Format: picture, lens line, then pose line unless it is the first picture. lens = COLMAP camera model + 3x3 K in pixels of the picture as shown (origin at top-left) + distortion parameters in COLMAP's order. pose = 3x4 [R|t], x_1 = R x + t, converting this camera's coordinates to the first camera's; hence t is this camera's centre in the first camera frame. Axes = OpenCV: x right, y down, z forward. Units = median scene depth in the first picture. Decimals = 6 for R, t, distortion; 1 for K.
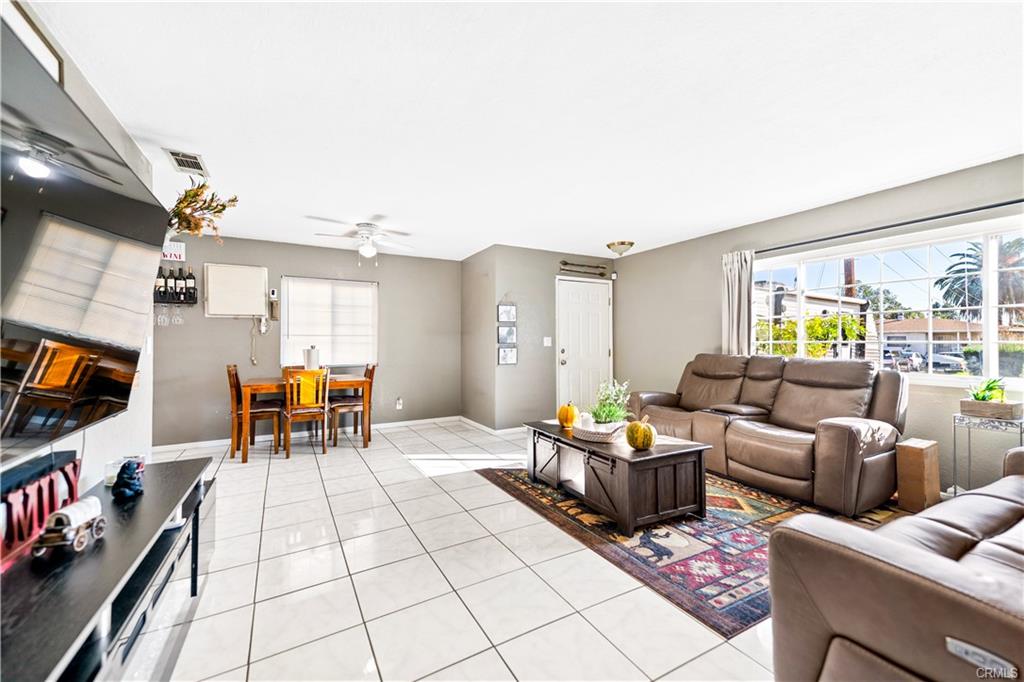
lens RADIAL K [[410.3, 0, 515.5], [0, 410.3, 339.7], [0, 0, 1]] dist [0.035049, -0.008365]
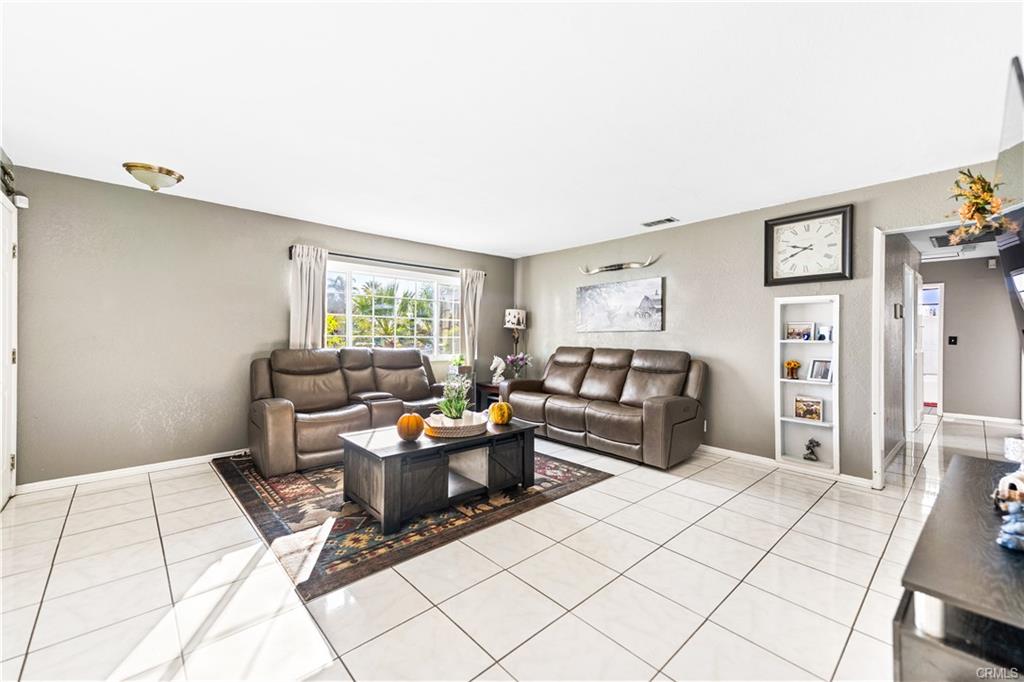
lens RADIAL K [[402.9, 0, 509.7], [0, 402.9, 335.4], [0, 0, 1]] dist [0.035303, -0.007226]
pose [[-0.221111, 0.005073, 0.975235, -0.712315], [-0.014107, 0.999865, -0.008400, 0.008137], [-0.975147, -0.015615, -0.221010, 1.004409]]
